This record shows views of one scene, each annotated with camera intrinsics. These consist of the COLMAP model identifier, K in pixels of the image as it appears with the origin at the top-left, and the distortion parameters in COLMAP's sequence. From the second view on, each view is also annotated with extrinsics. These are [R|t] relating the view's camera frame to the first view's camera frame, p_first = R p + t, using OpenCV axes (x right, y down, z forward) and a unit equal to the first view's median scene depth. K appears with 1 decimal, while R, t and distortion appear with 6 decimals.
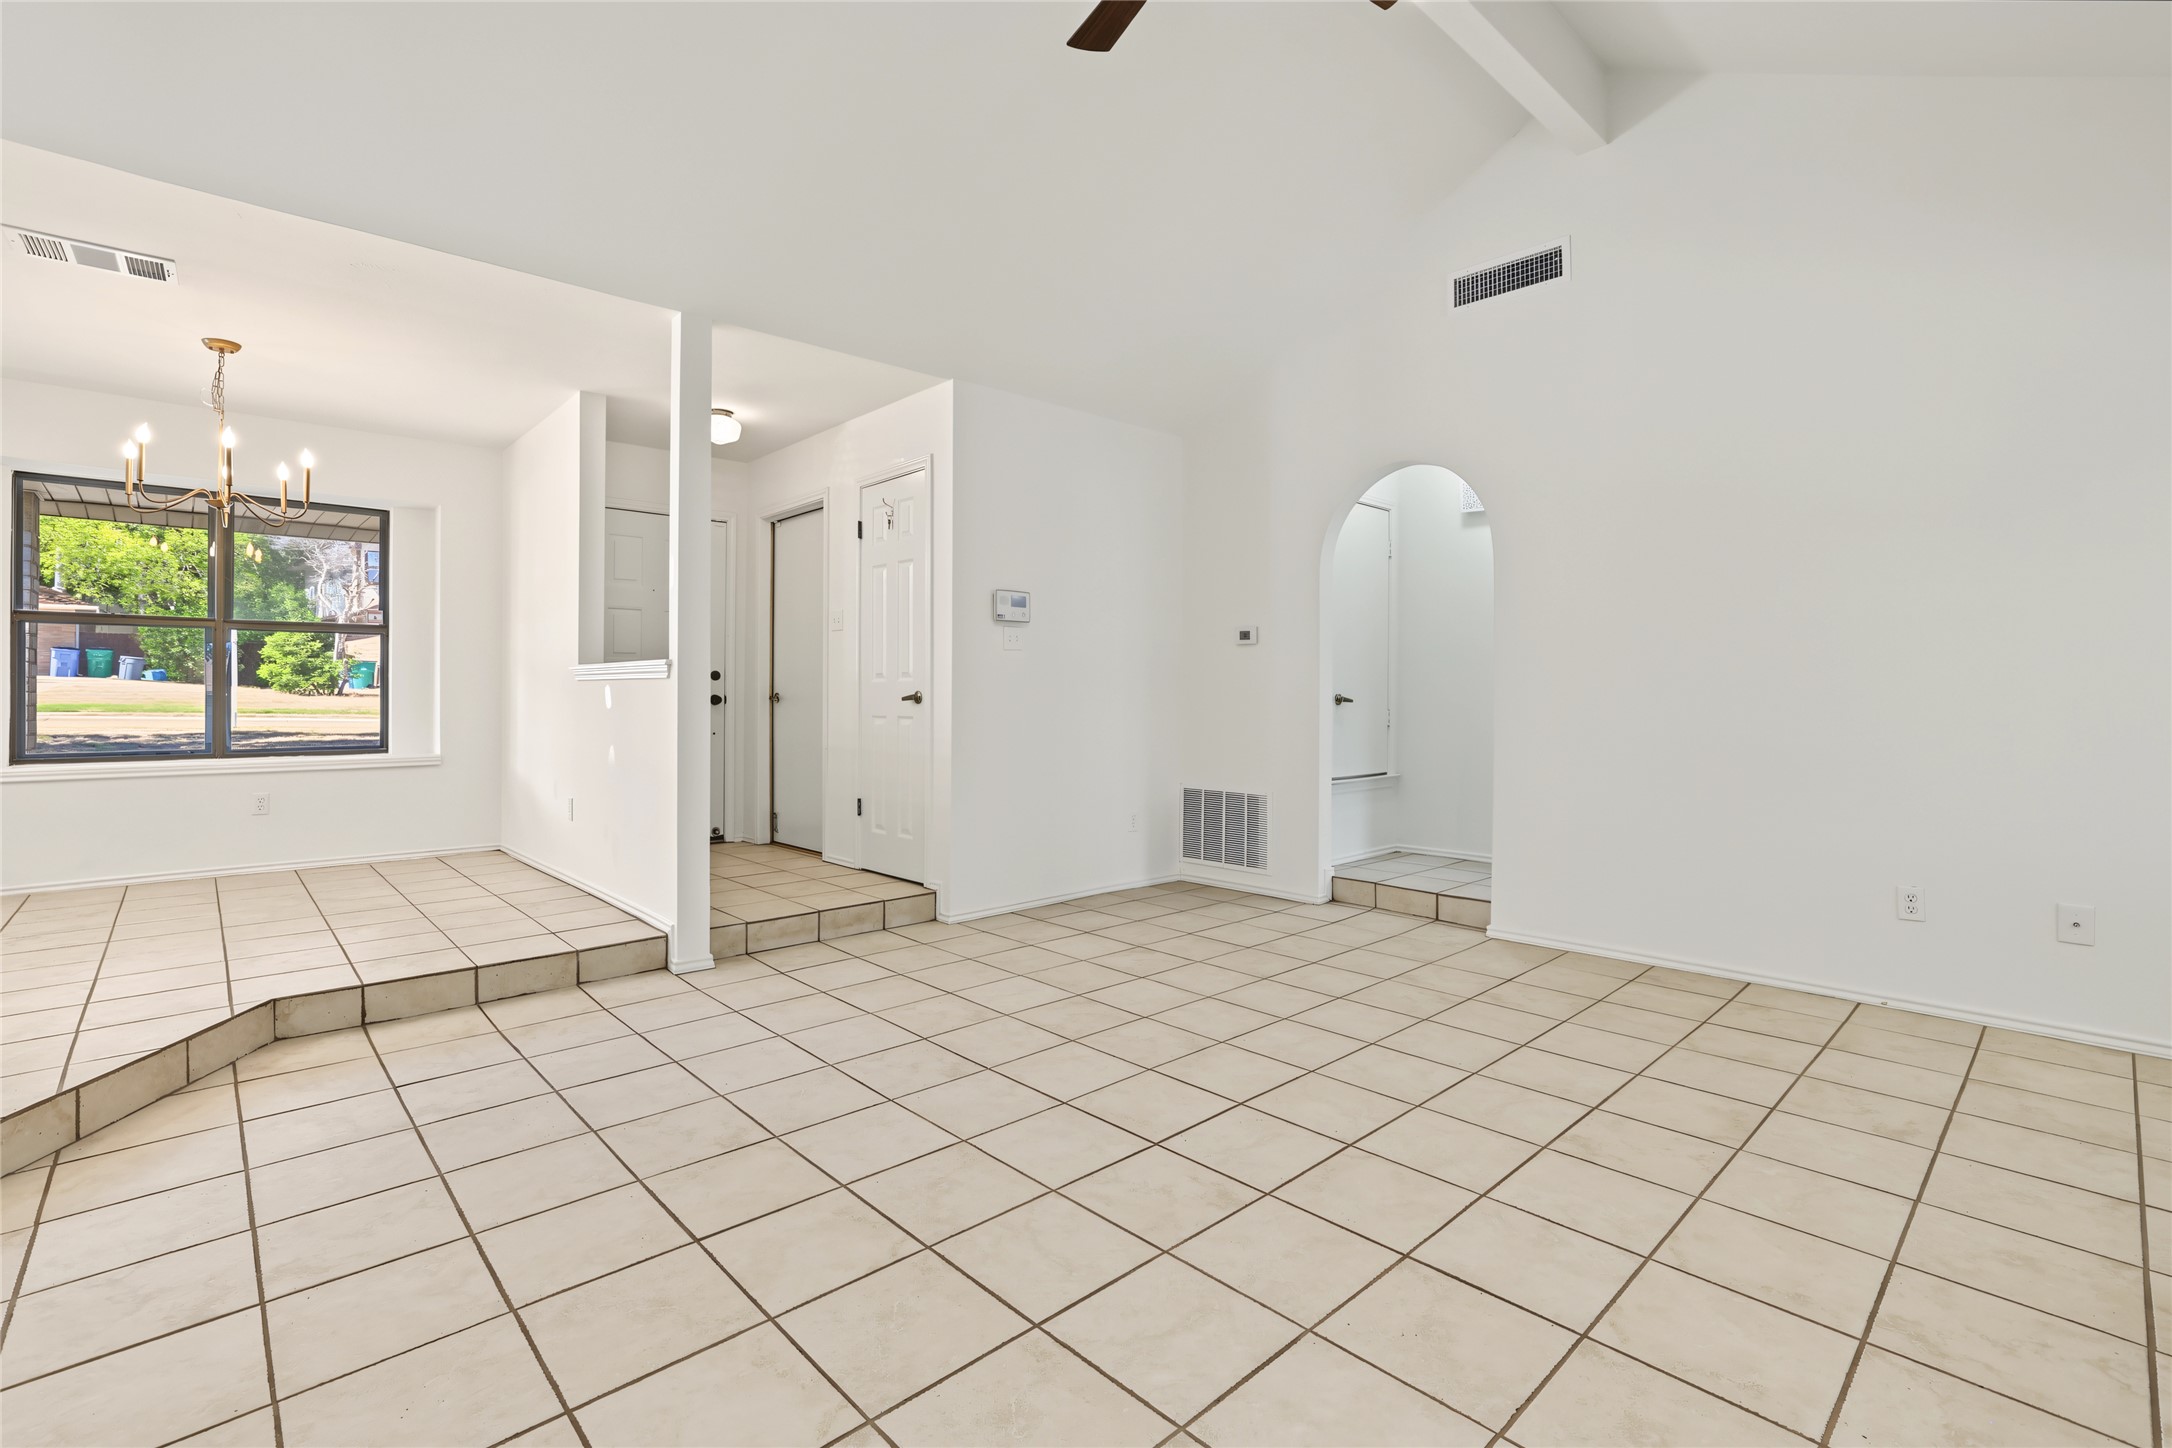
lens RADIAL K [[989.1, 0, 1084.7], [0, 989.1, 694.3], [0, 0, 1]] dist [-0.042086, 0.022219]
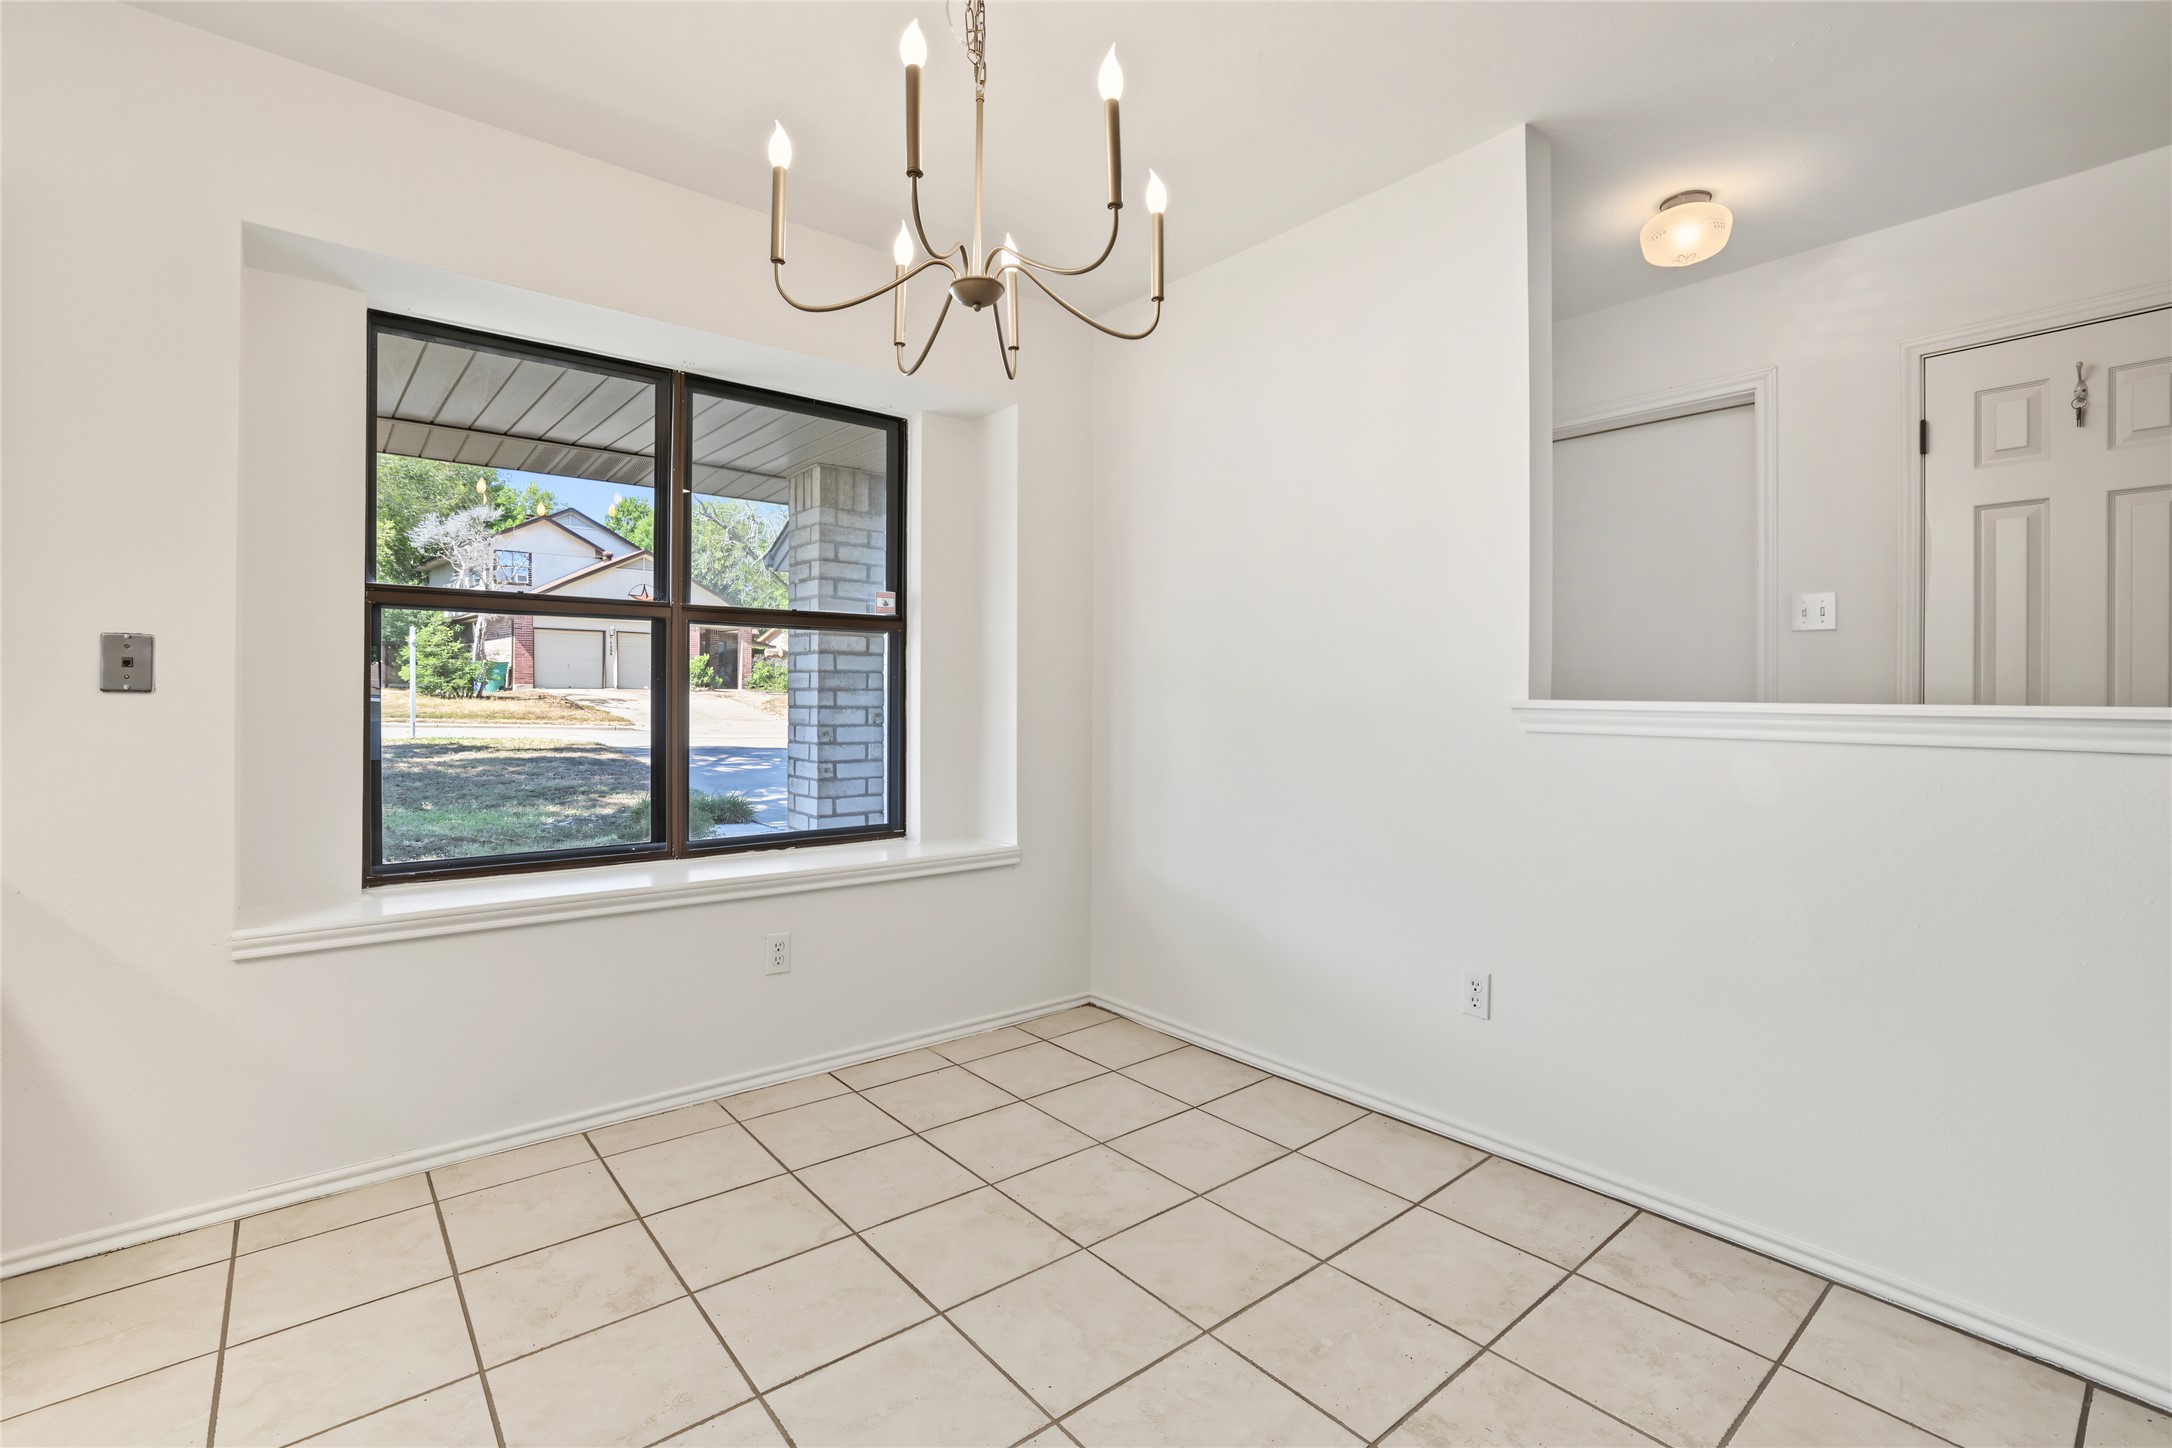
lens RADIAL K [[945.5, 0, 1087.9], [0, 945.5, 818.2], [0, 0, 1]] dist [-0.040576, -0.000032]
pose [[0.999093, 0.013030, -0.040531, -0.126745], [-0.007631, 0.991406, 0.130595, -0.005894], [0.041884, -0.130167, 0.990607, 0.096210]]
